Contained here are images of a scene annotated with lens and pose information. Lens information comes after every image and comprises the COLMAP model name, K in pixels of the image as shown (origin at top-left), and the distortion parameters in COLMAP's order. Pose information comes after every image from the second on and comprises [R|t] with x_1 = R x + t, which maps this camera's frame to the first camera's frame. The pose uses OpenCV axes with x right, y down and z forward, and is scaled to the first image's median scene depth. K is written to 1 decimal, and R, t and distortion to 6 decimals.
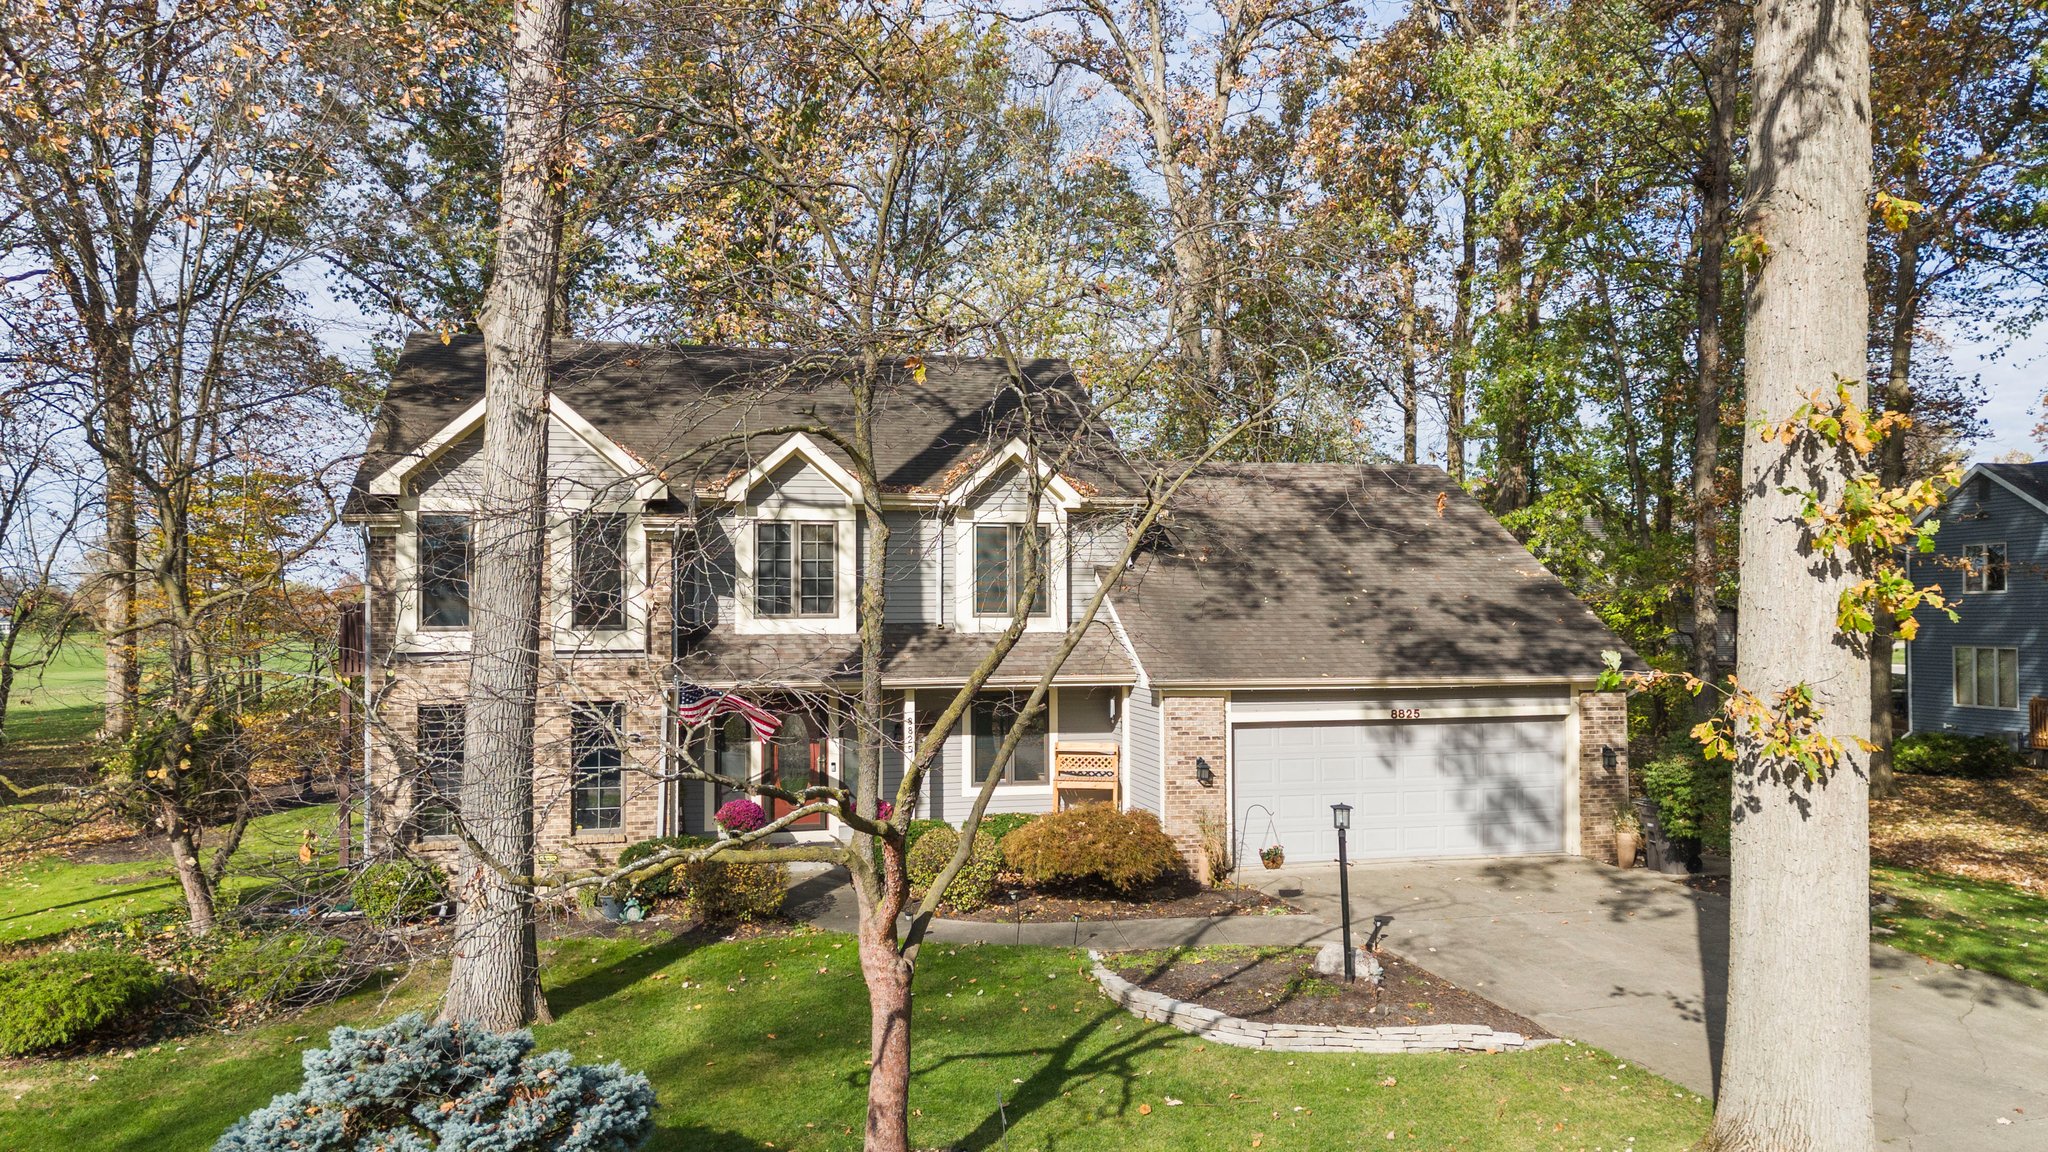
lens RADIAL K [[1501.5, 0, 996.9], [0, 1501.5, 618.9], [0, 0, 1]] dist [0.062792, -0.063529]
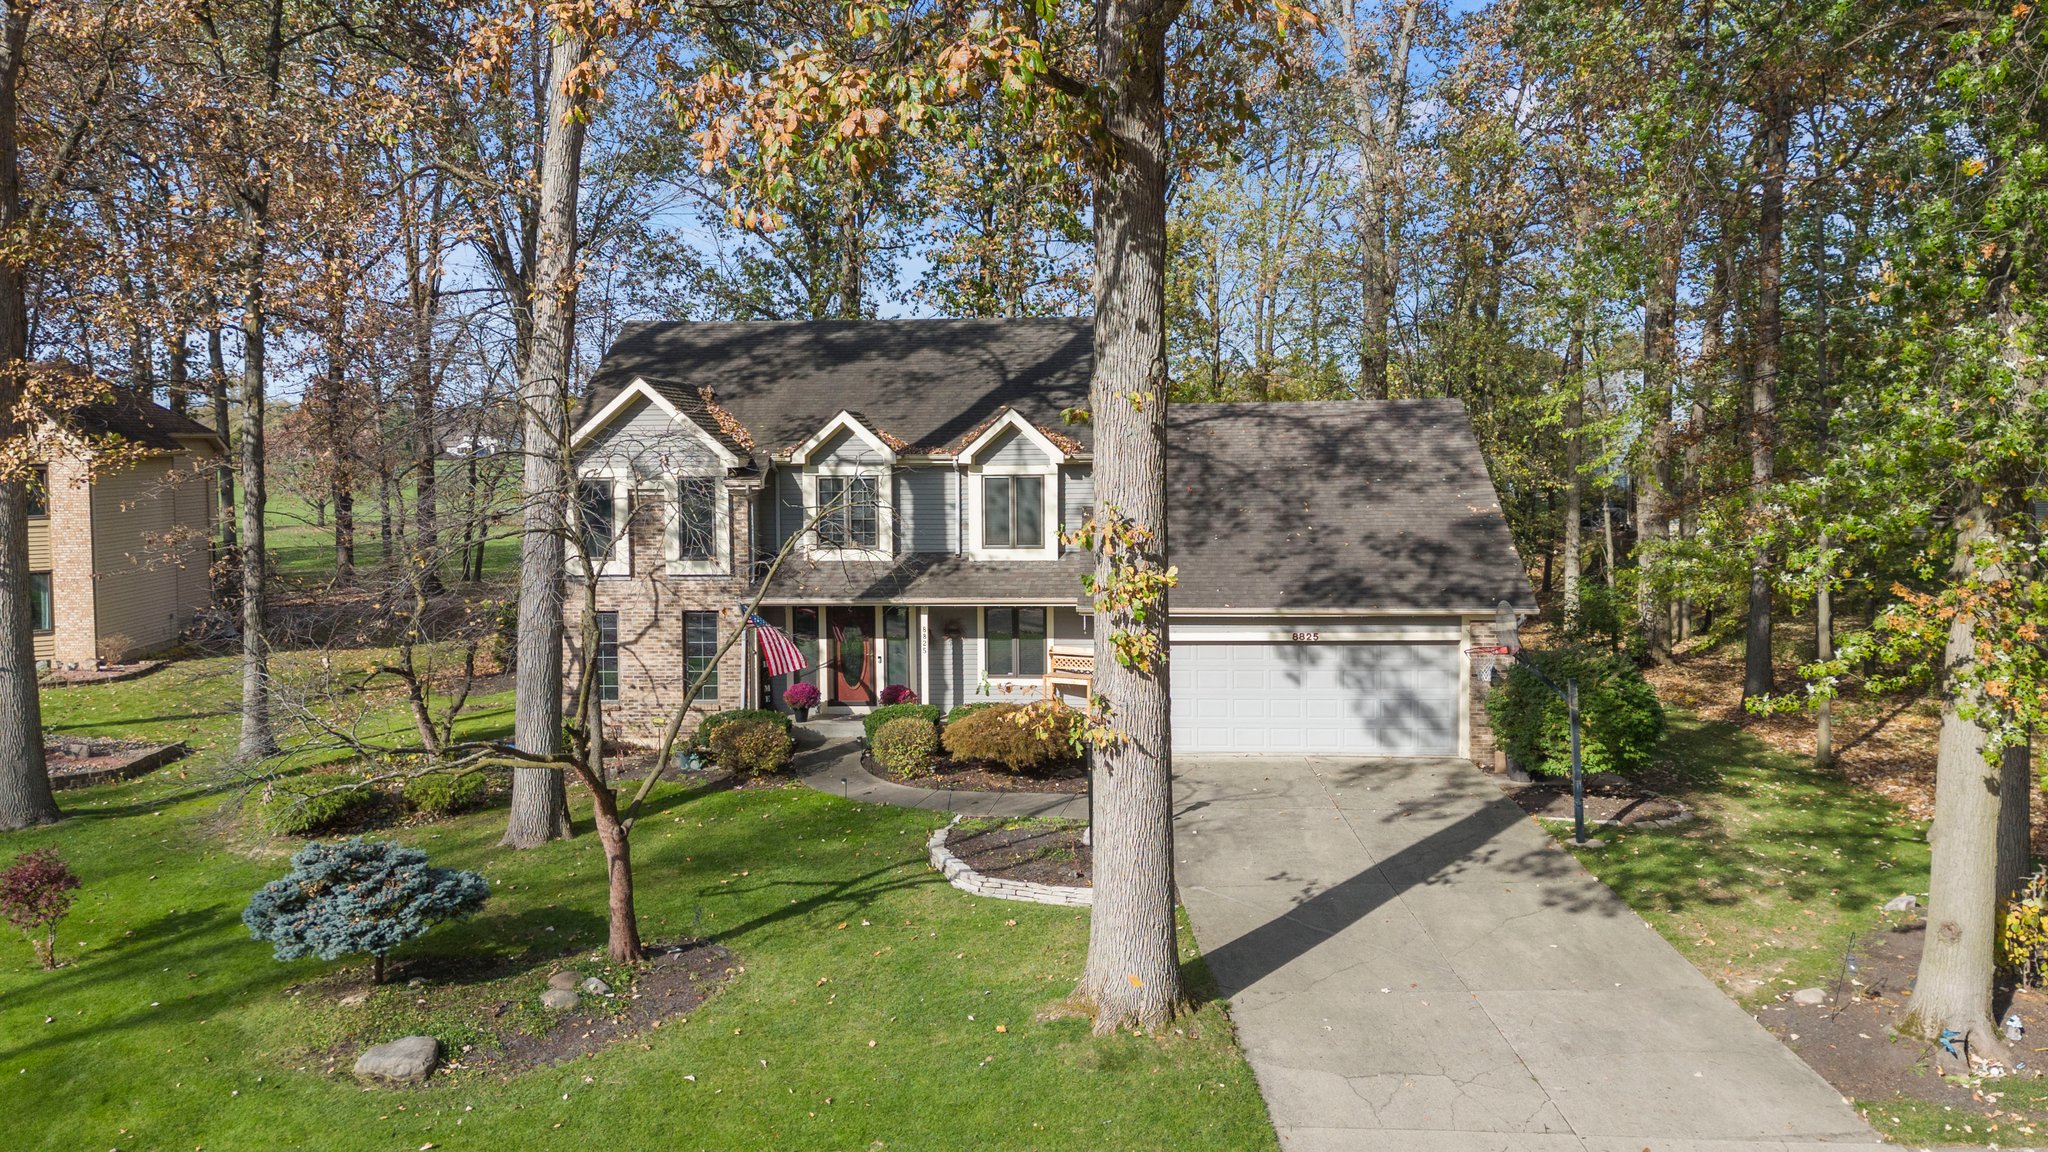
lens RADIAL K [[1501.5, 0, 1025.6], [0, 1501.5, 575.4], [0, 0, 1]] dist [0.062792, -0.063529]
pose [[0.951007, 0.024961, -0.308159, 0.429101], [0.006367, 0.994943, 0.100241, -0.110152], [0.309103, -0.097292, 0.946039, -0.220042]]
